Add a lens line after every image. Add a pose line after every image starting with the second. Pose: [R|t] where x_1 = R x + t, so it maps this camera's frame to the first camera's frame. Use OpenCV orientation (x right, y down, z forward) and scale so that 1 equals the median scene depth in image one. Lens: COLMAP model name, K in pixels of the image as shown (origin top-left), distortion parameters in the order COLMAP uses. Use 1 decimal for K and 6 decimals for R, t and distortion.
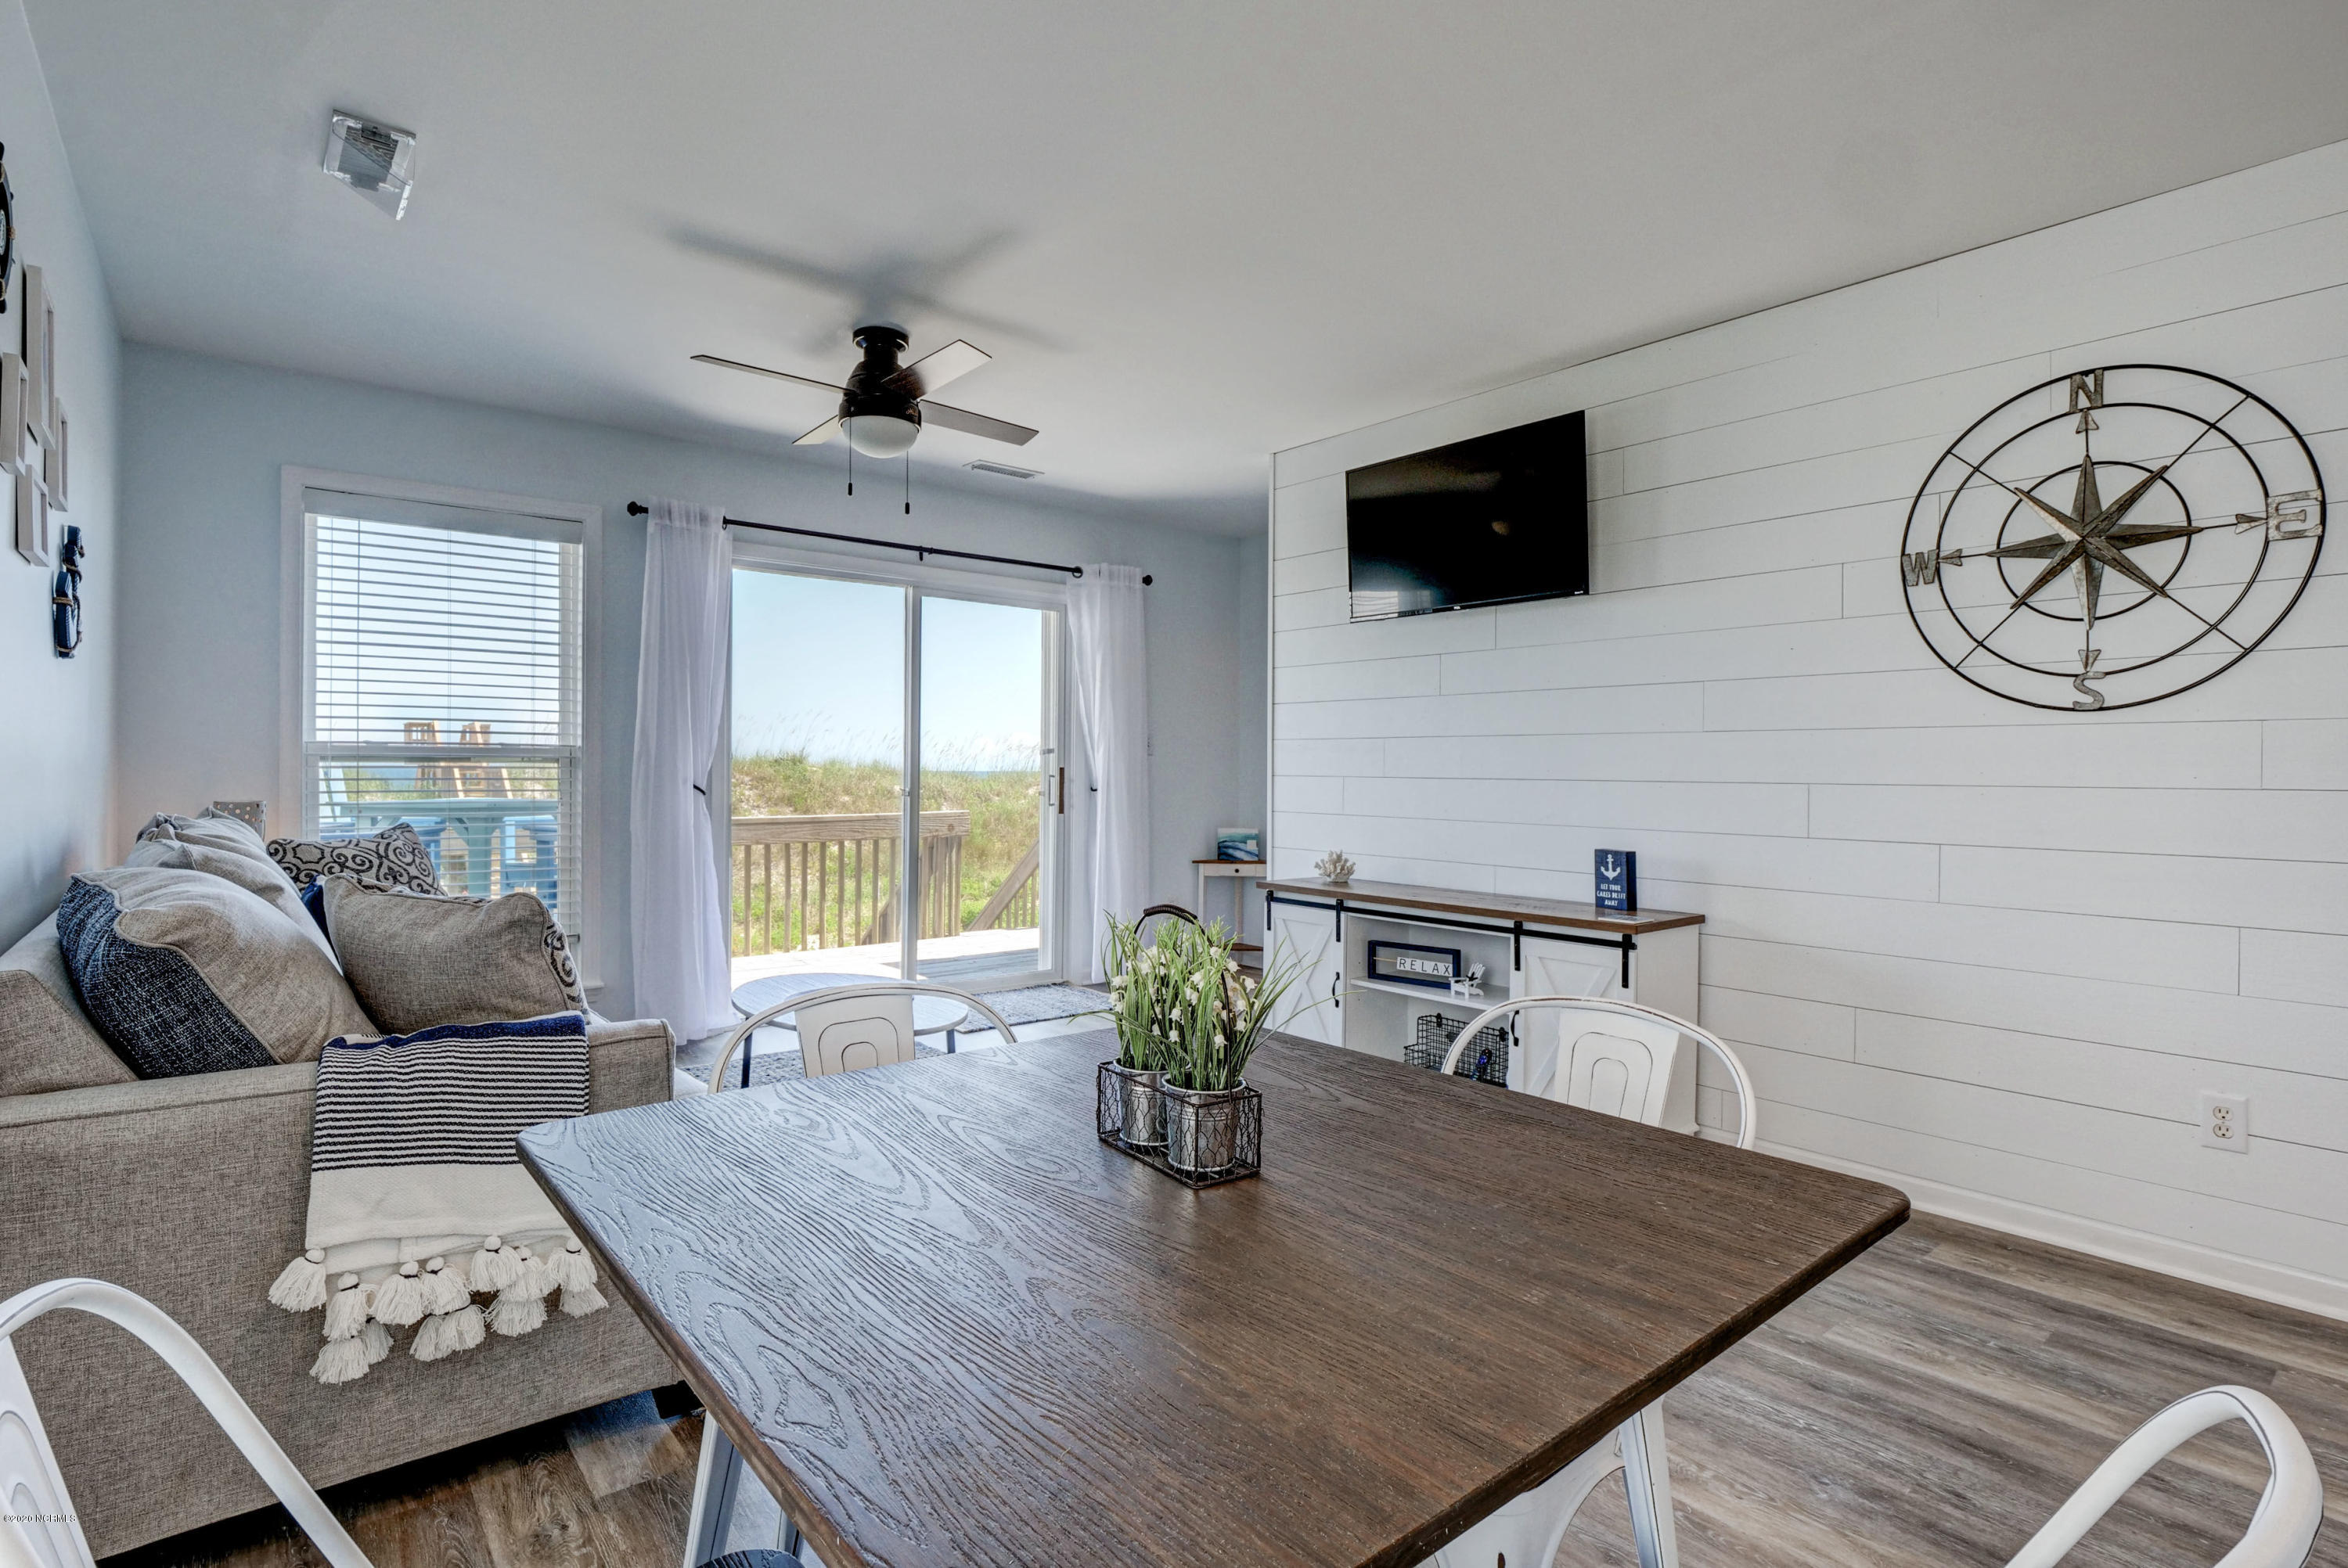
lens RADIAL K [[1142.1, 0, 1157.2], [0, 1142.1, 777.7], [0, 0, 1]] dist [-0.008677, -0.005444]
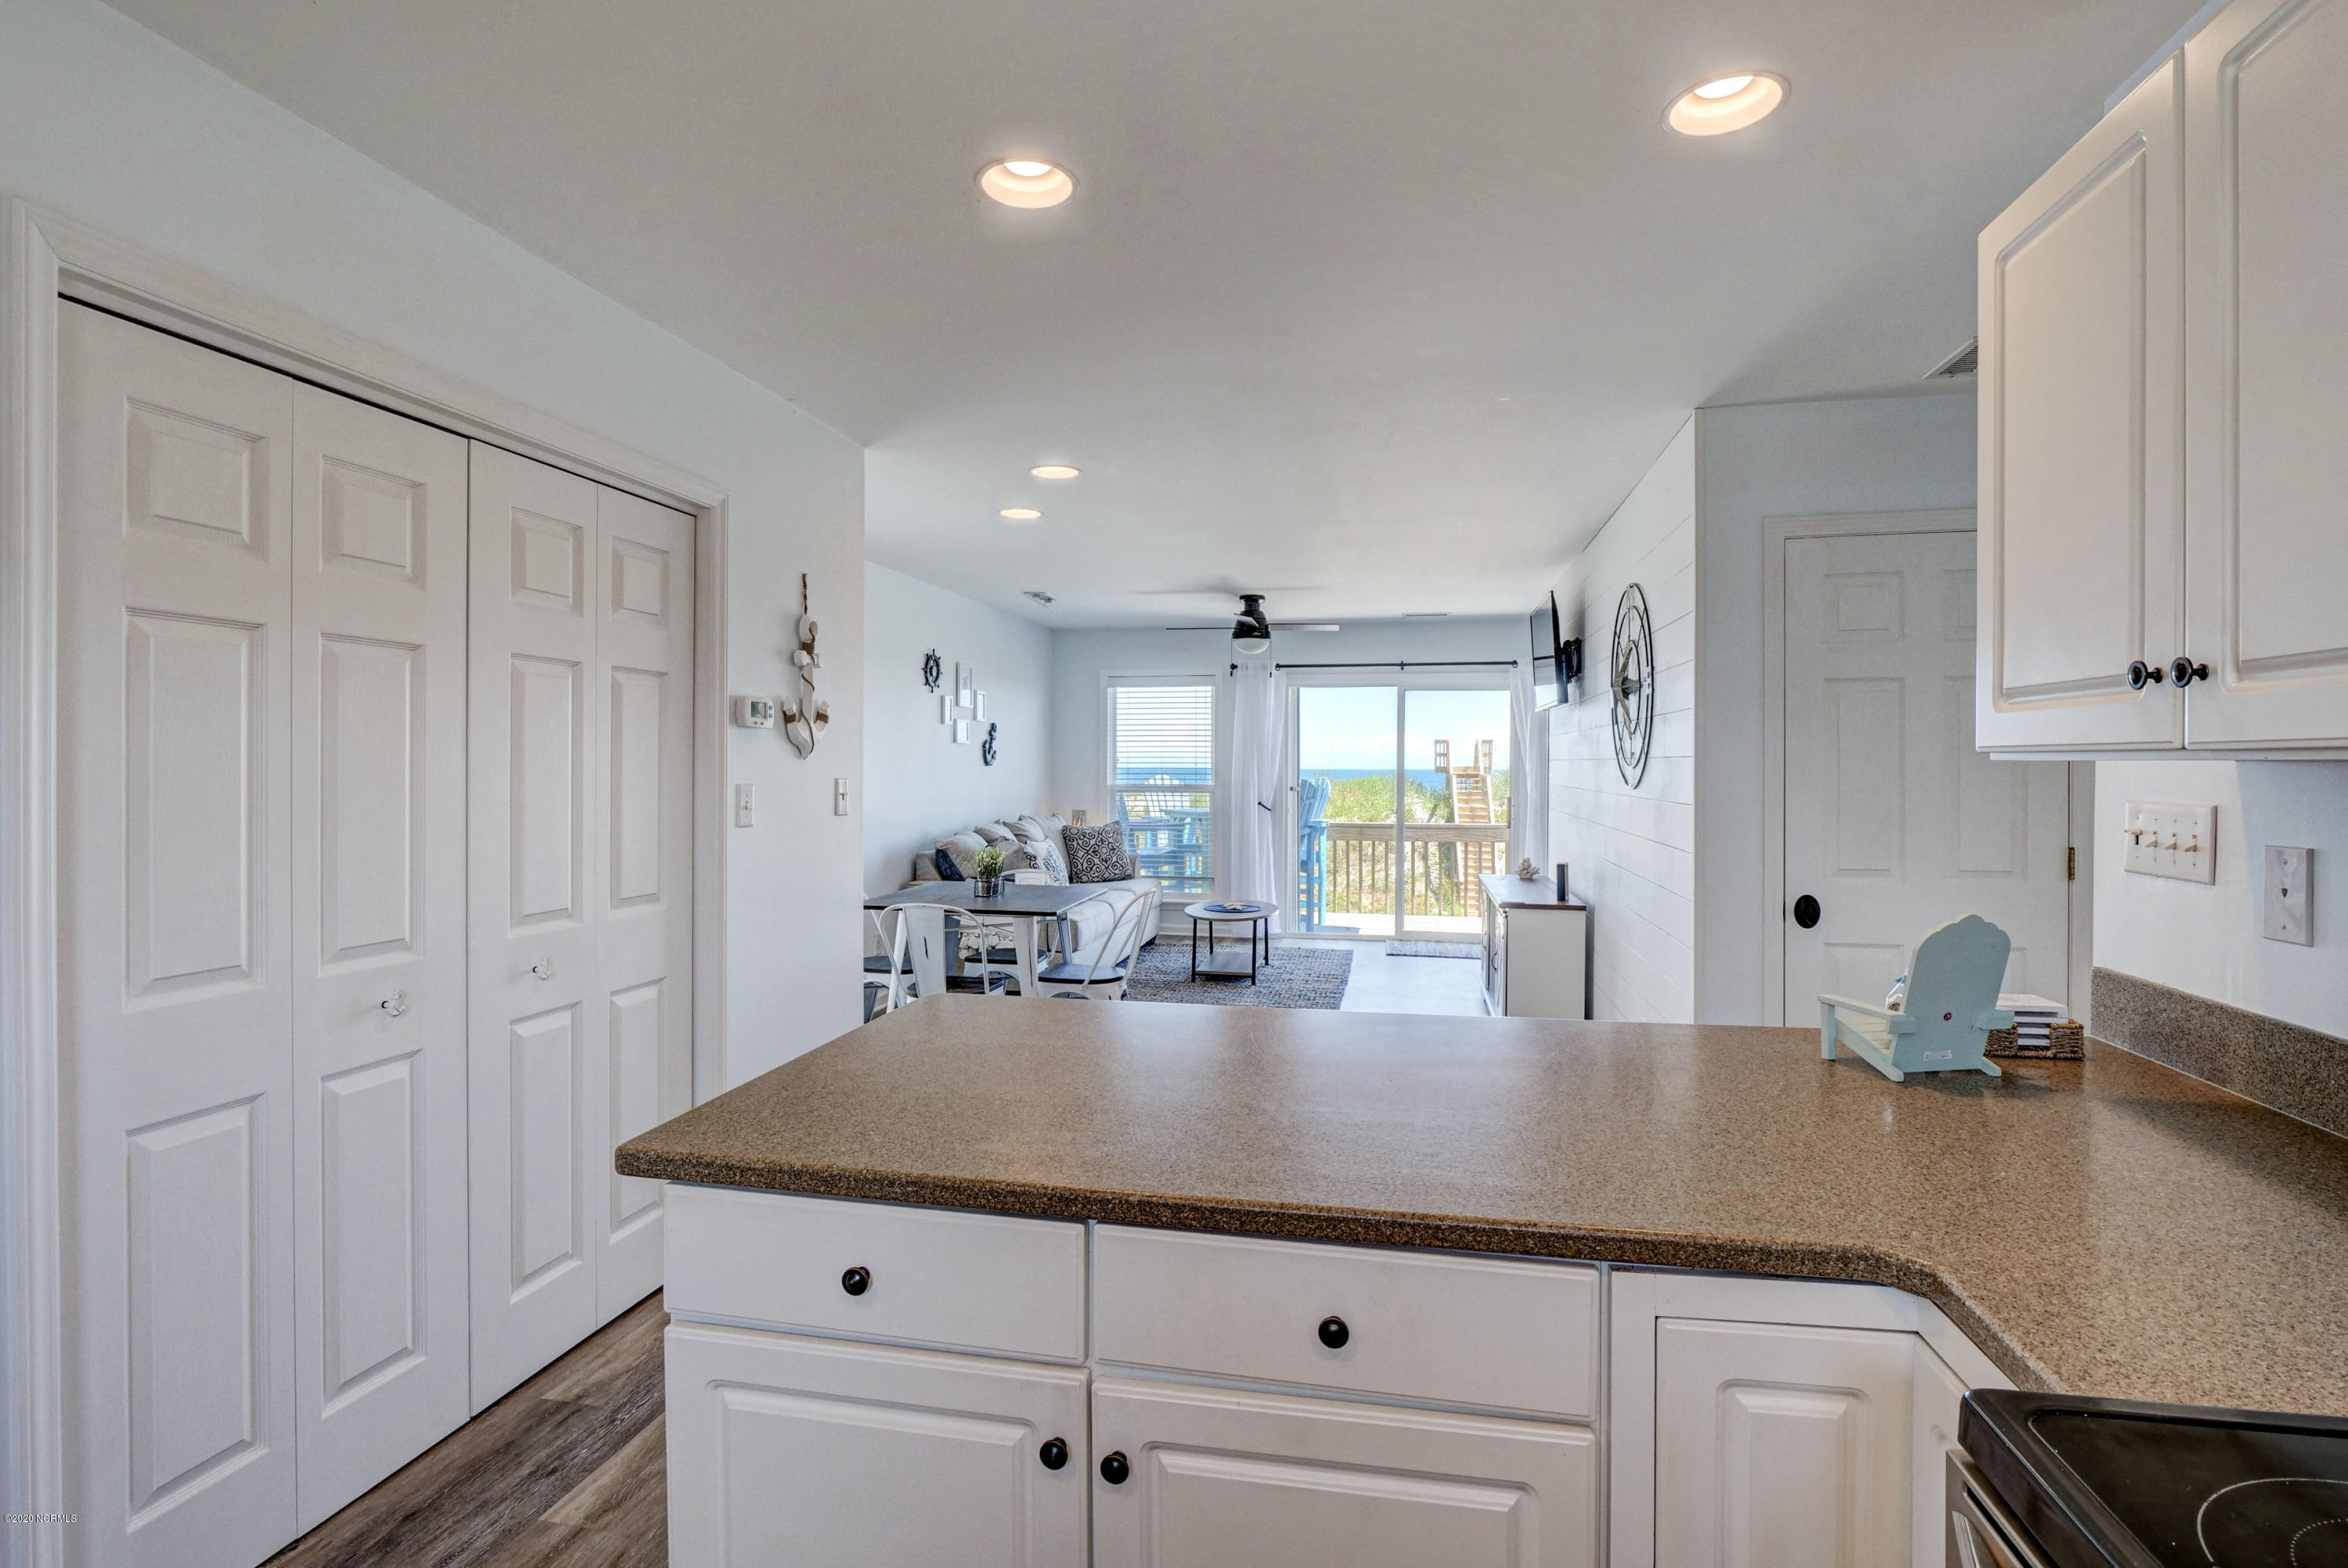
lens RADIAL K [[1142.1, 0, 1157.2], [0, 1142.1, 777.7], [0, 0, 1]] dist [-0.008677, -0.005444]
pose [[0.626758, 0.004998, -0.779198, 1.425136], [-0.005085, 0.999984, 0.002324, -0.063581], [0.779197, 0.002506, 0.626774, -0.502705]]
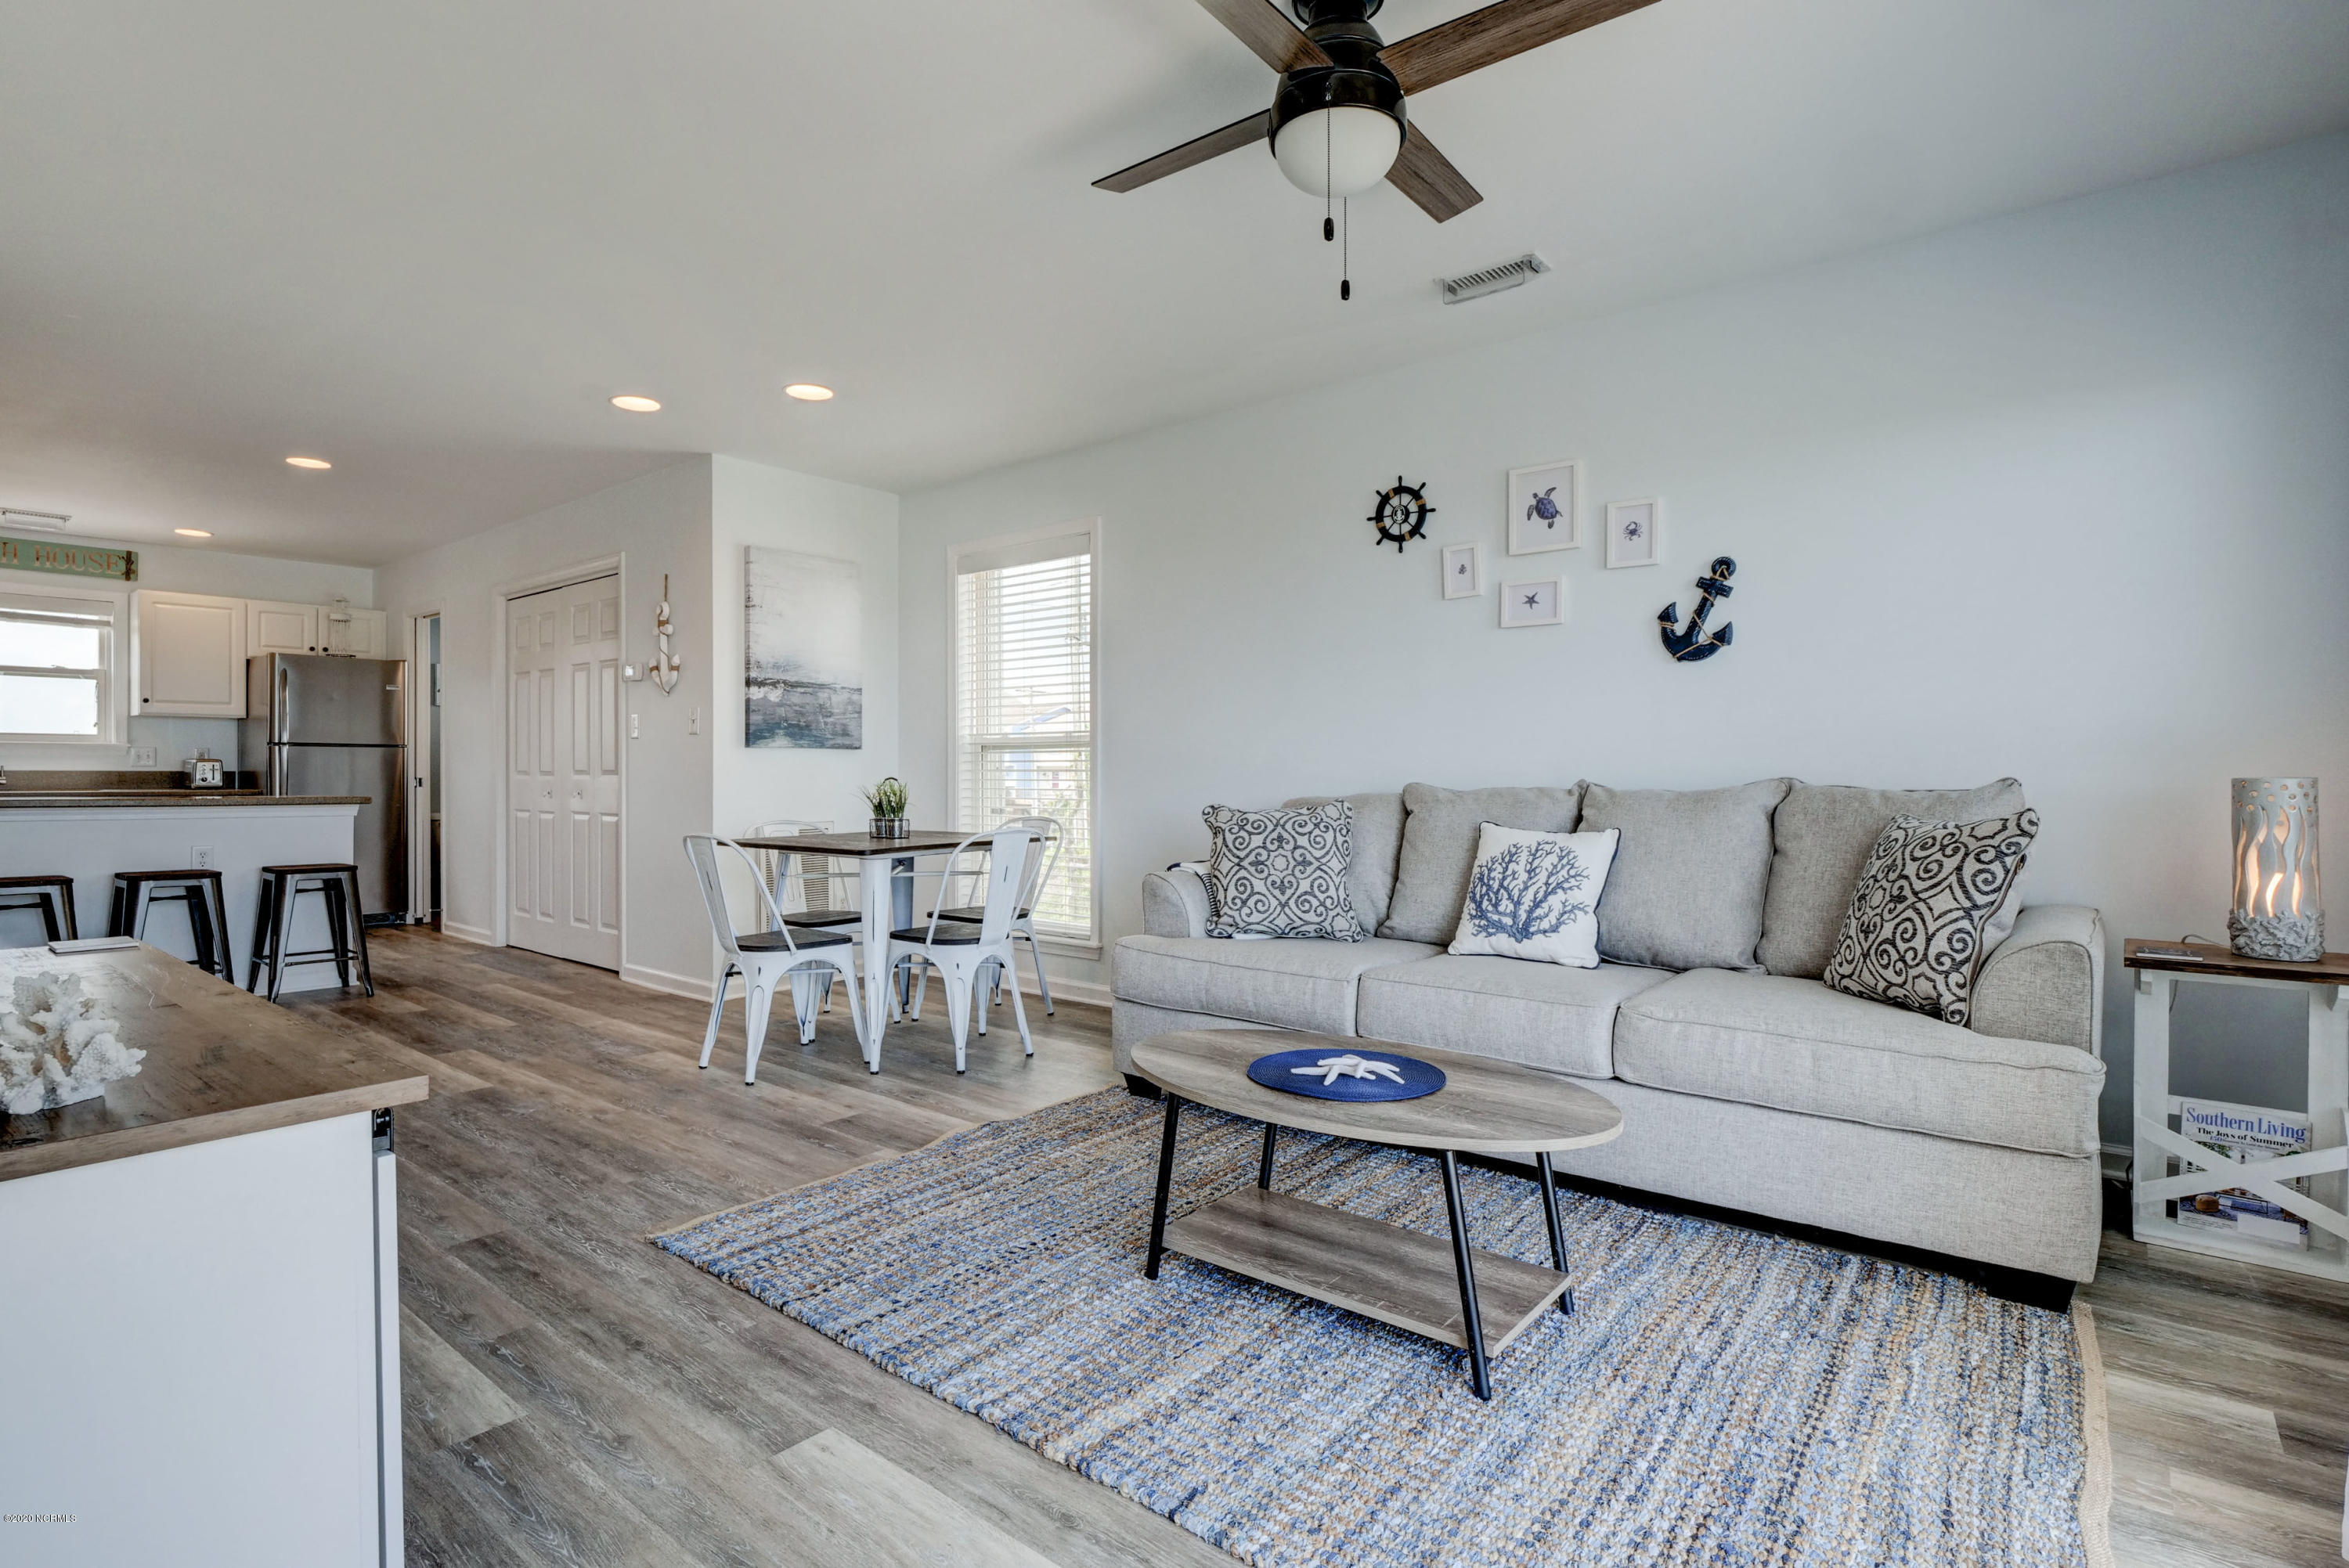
lens RADIAL K [[1142.6, 0, 1157.7], [0, 1142.6, 777.7], [0, 0, 1]] dist [-0.008677, -0.005444]
pose [[-0.979940, -0.005977, -0.199201, -0.037641], [-0.007917, 0.999929, 0.008947, 0.022572], [0.199134, 0.010345, -0.979918, 1.728959]]
